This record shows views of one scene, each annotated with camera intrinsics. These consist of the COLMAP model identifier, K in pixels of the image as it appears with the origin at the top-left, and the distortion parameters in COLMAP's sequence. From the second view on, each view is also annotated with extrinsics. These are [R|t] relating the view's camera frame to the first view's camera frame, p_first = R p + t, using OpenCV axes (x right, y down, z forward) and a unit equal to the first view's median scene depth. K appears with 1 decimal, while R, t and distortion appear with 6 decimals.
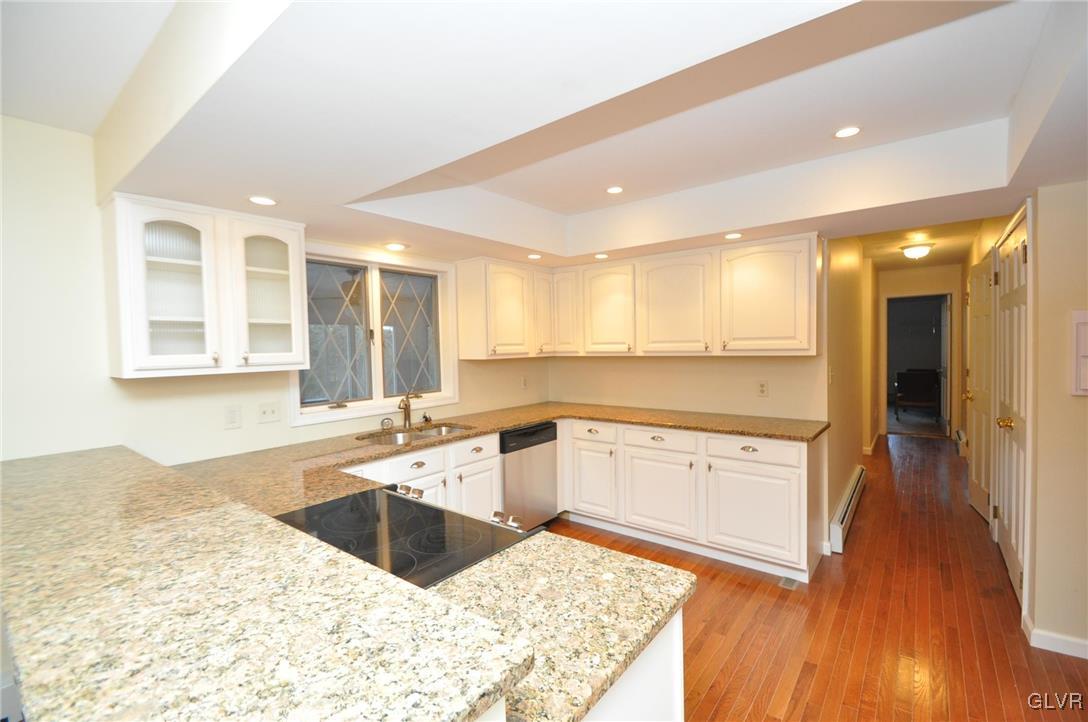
lens RADIAL K [[477.9, 0, 546.6], [0, 477.9, 357.2], [0, 0, 1]] dist [0.003799, -0.001803]
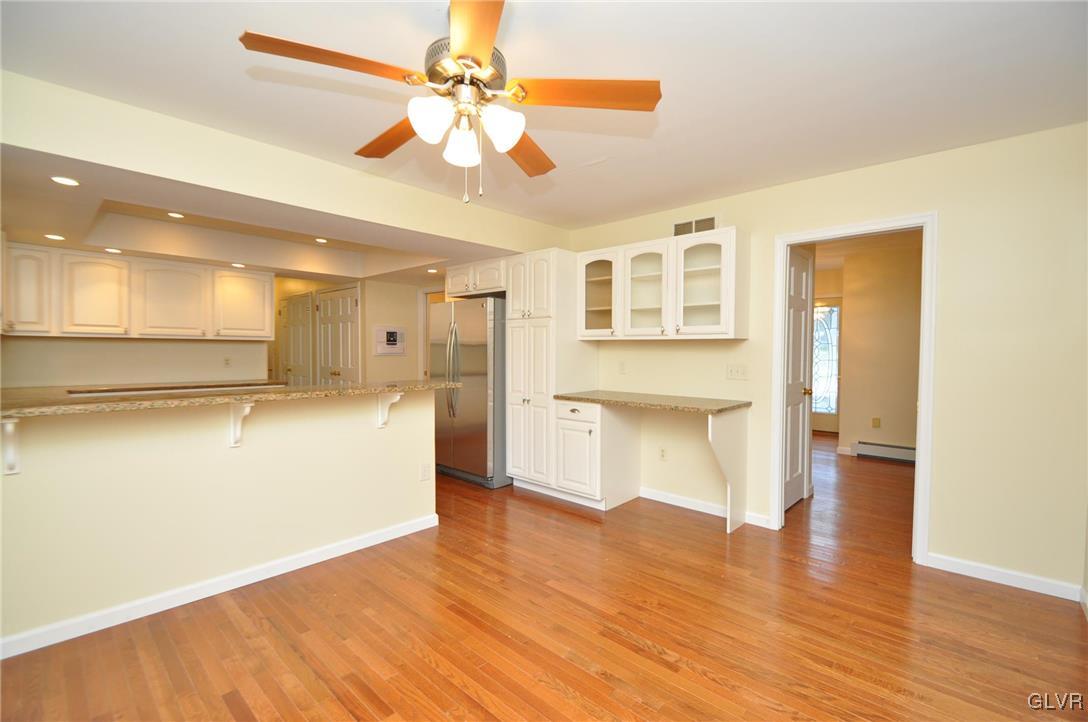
lens RADIAL K [[477.9, 0, 546.4], [0, 477.9, 363.1], [0, 0, 1]] dist [0.003799, -0.001803]
pose [[0.067652, -0.004843, 0.997697, -1.078452], [0.013442, 0.999902, 0.003942, 0.080803], [-0.997618, 0.013144, 0.067711, -0.140651]]
